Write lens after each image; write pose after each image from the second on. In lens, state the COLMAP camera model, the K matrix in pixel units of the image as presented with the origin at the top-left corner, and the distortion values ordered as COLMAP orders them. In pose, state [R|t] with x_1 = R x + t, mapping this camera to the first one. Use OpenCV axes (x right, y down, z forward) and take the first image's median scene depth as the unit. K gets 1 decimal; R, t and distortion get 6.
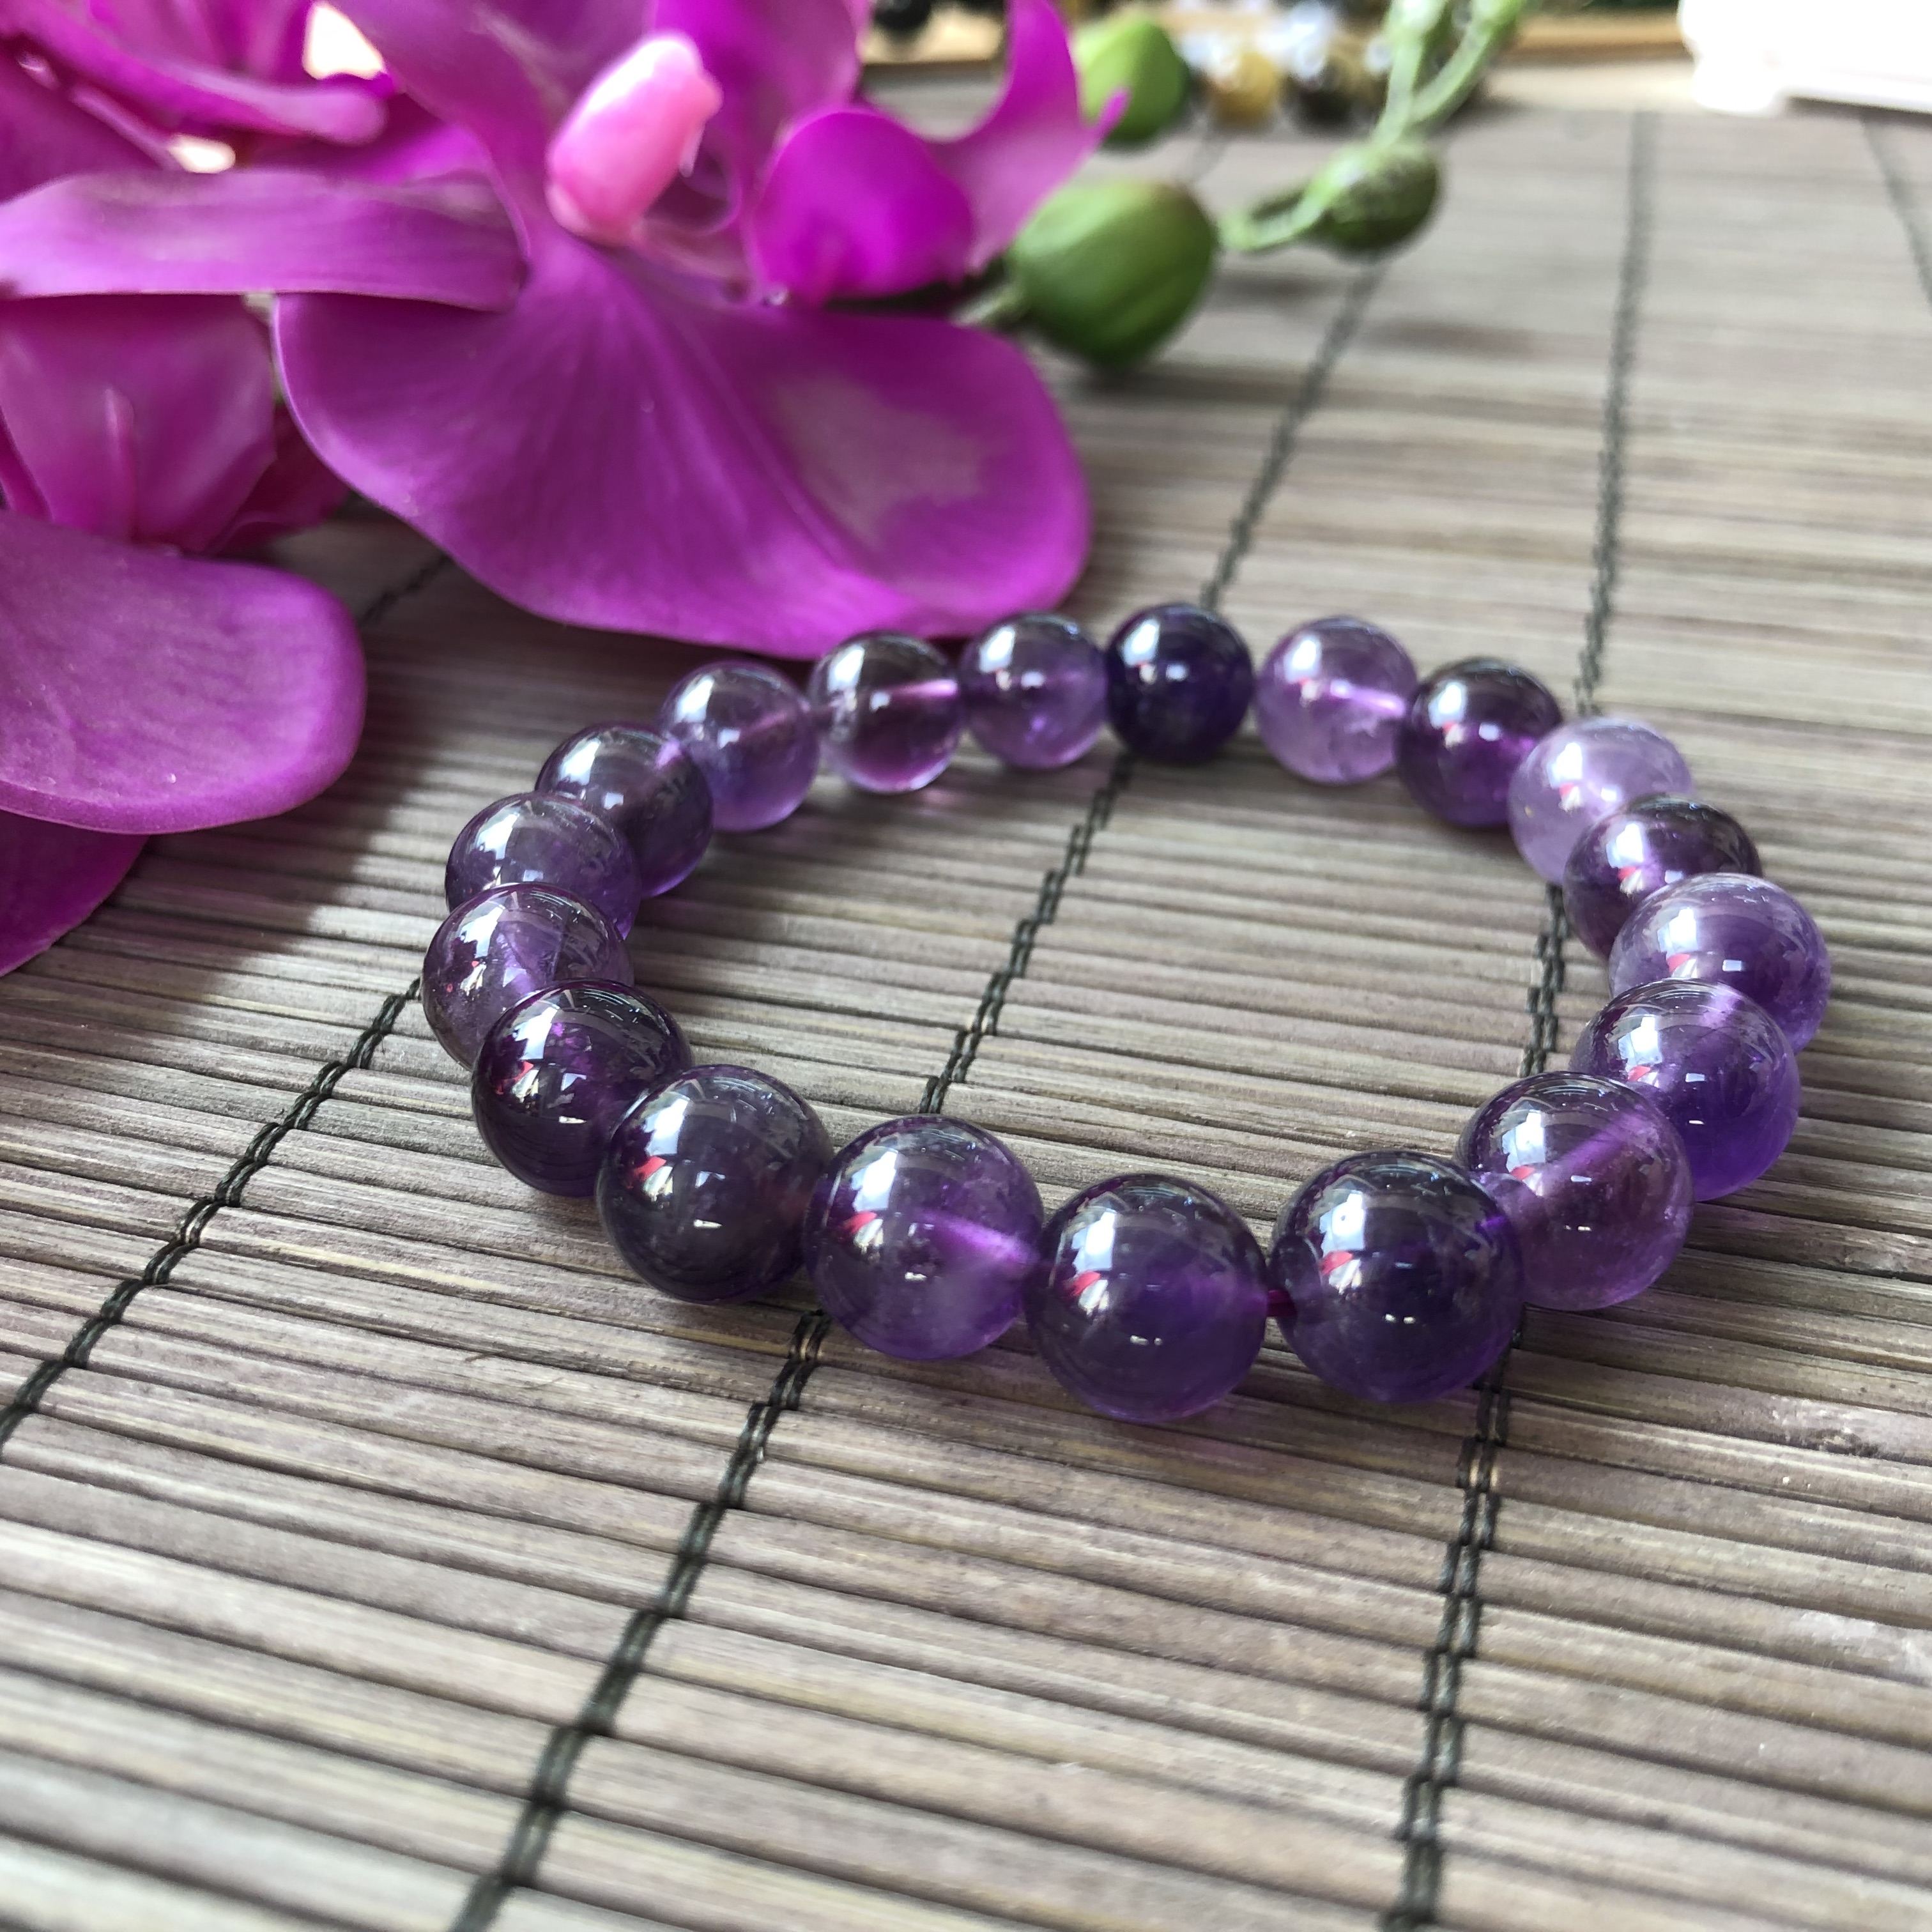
lens RADIAL K [[2236.7, 0, 980.3], [0, 2236.7, 931.0], [0, 0, 1]] dist [0.181089, -0.763564]
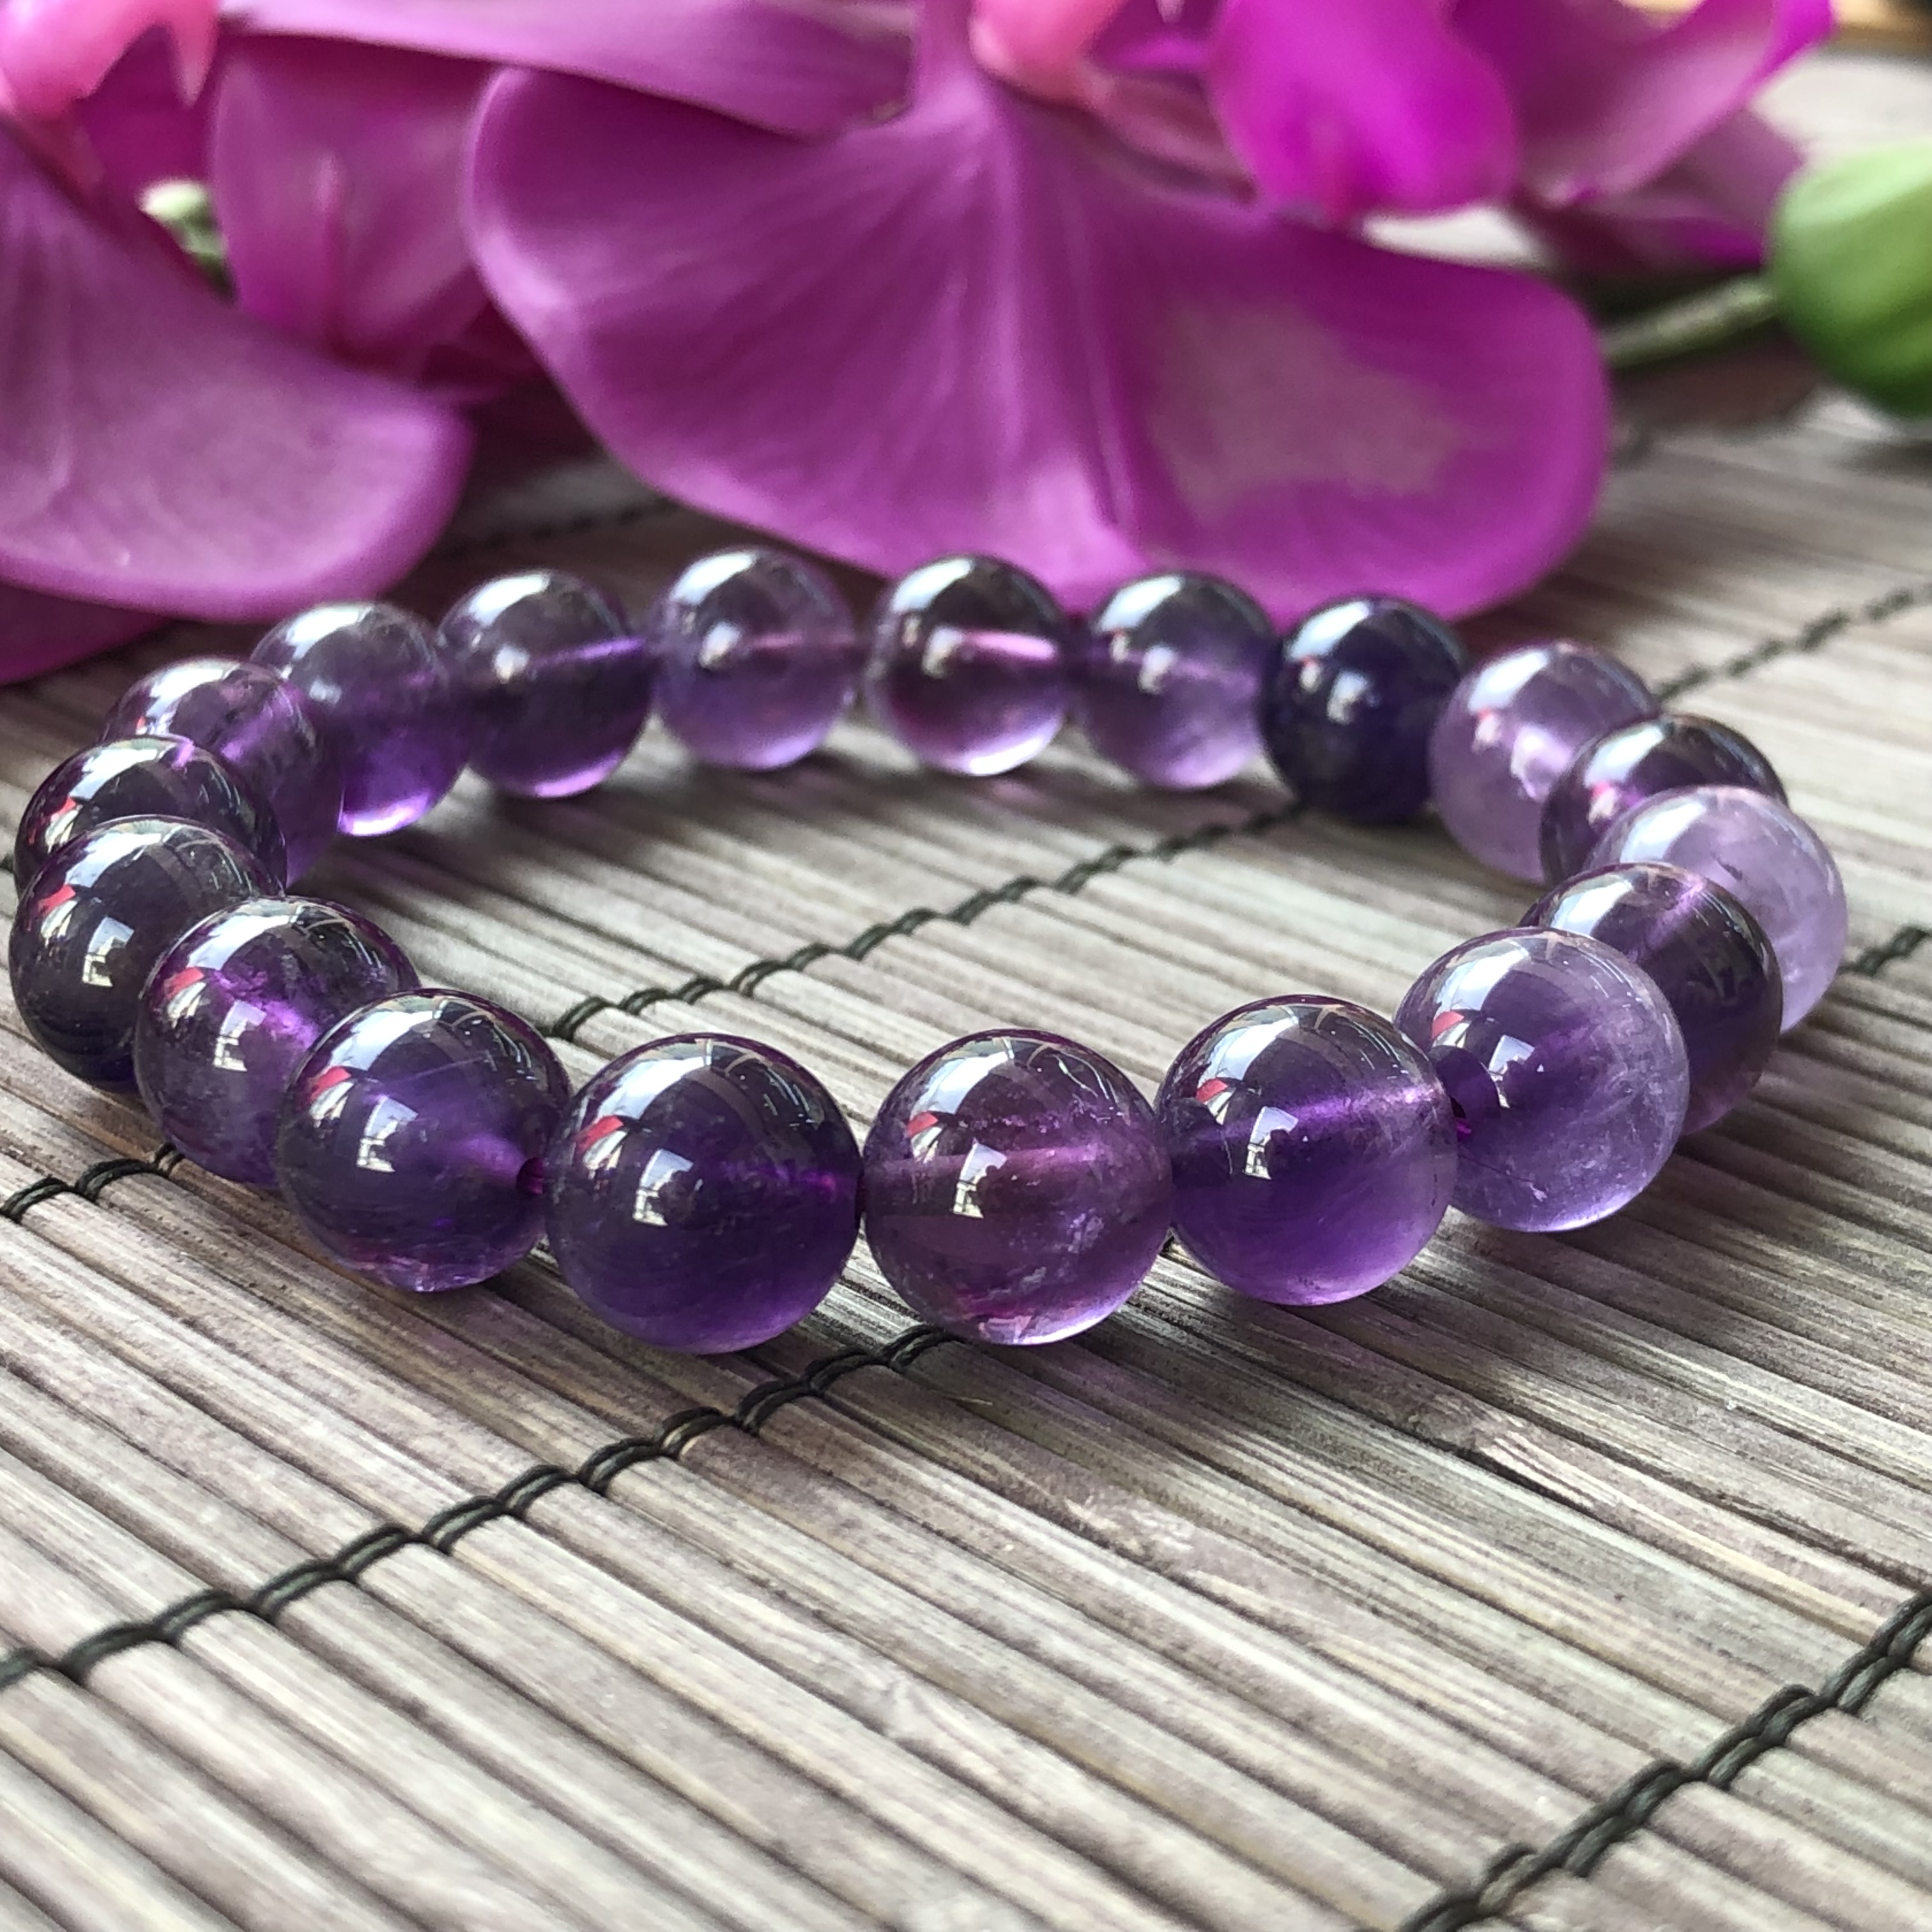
lens RADIAL K [[3886.3, 0, 968.7], [0, 3886.3, 969.7], [0, 0, 1]] dist [0.166608, -0.527559]
pose [[0.864856, 0.206288, -0.457678, 0.826470], [-0.274393, 0.957687, -0.086854, 0.161427], [0.420395, 0.200700, 0.884866, -0.170688]]
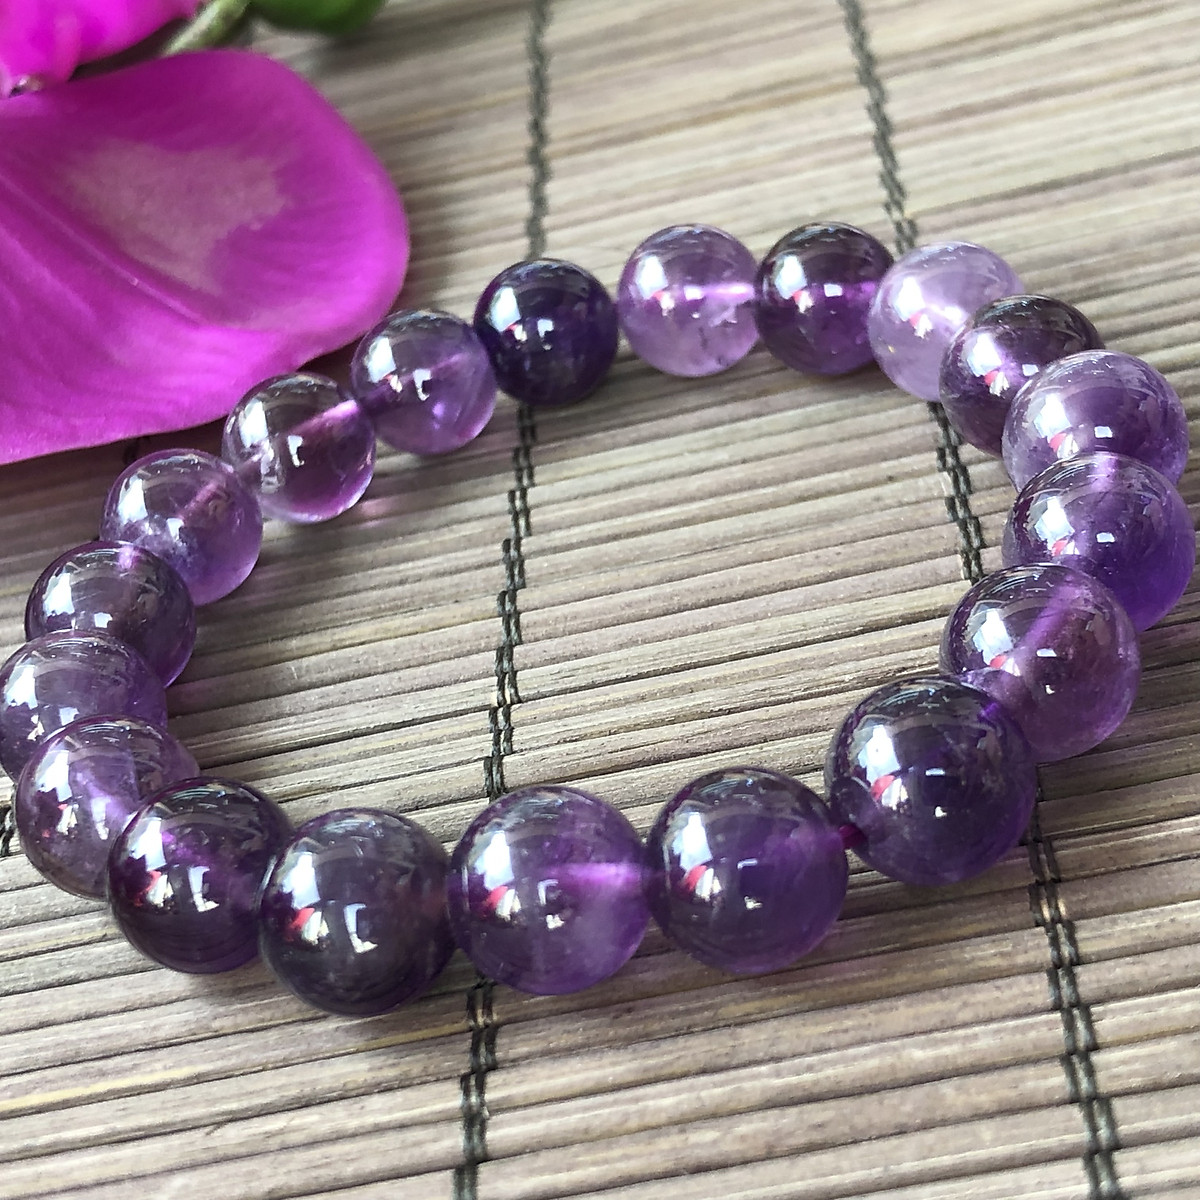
lens RADIAL K [[2455.0, 0, 641.5], [0, 2455.0, 598.4], [0, 0, 1]] dist [0.299692, -1.586622]
pose [[0.933155, -0.340908, 0.114034, -0.072398], [0.337080, 0.940043, 0.051925, -0.055113], [-0.124898, -0.010016, 0.992119, -0.268076]]
